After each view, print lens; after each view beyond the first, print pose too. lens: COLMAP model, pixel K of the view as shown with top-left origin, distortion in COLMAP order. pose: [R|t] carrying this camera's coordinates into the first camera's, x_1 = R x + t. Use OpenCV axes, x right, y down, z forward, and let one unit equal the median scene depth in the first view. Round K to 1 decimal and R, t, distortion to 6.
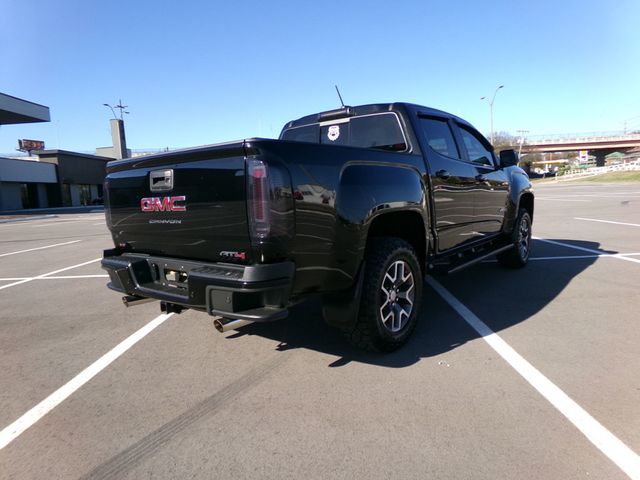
lens RADIAL K [[438.0, 0, 319.1], [0, 438.0, 233.0], [0, 0, 1]] dist [-0.000736, 0.025411]
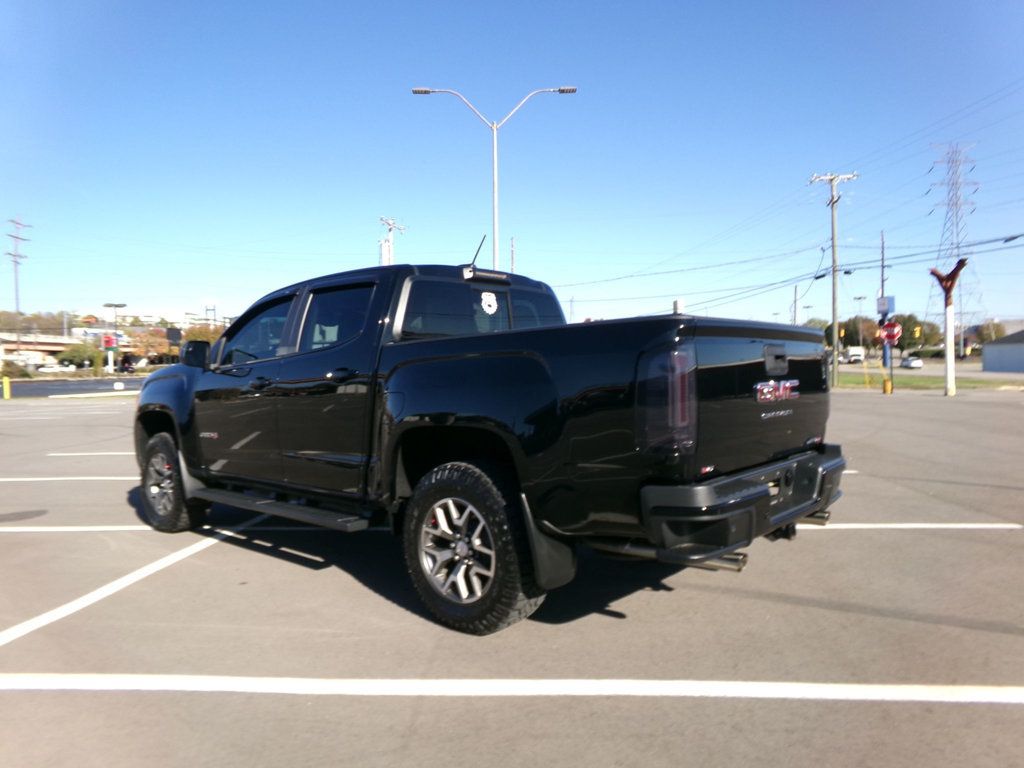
lens RADIAL K [[700.8, 0, 504.2], [0, 700.8, 387.1], [0, 0, 1]] dist [-0.000736, 0.025411]
pose [[0.048272, 0.029873, 0.998387, -1.286465], [0.120266, 0.992107, -0.035500, -0.069474], [-0.991567, 0.121786, 0.044298, 1.158364]]
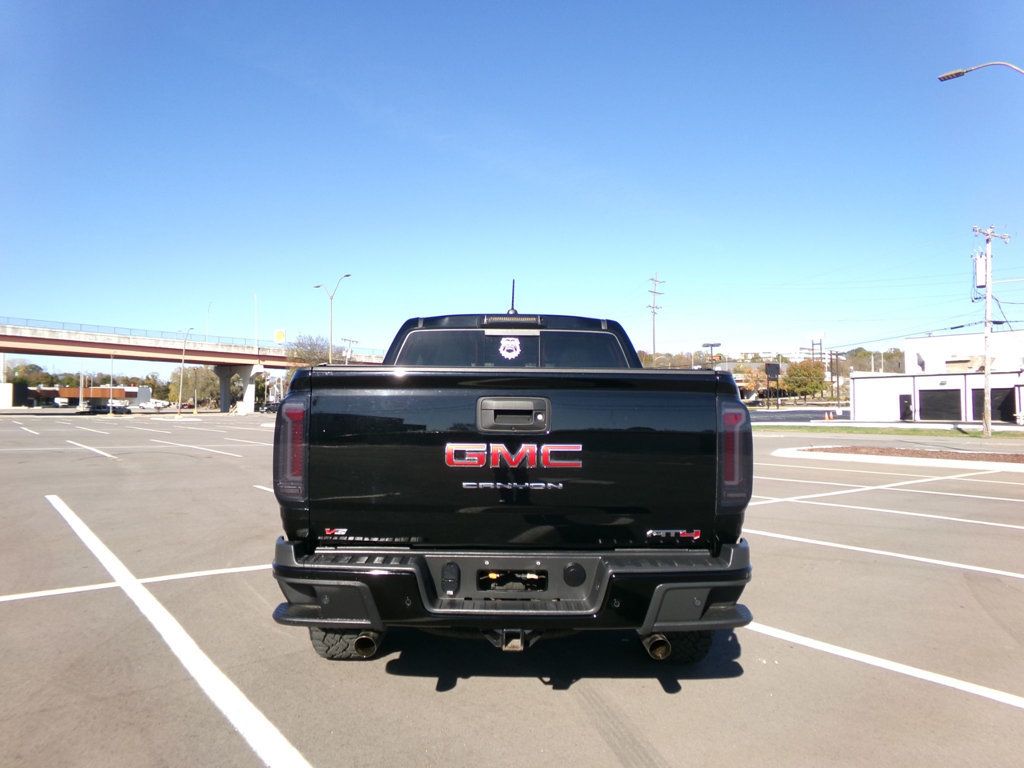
lens RADIAL K [[700.8, 0, 516.9], [0, 700.8, 392.4], [0, 0, 1]] dist [-0.000736, 0.025411]
pose [[0.769922, 0.075592, 0.633645, -0.780726], [0.014596, 0.990613, -0.135912, -0.017117], [-0.637971, 0.113890, 0.761592, 0.222096]]
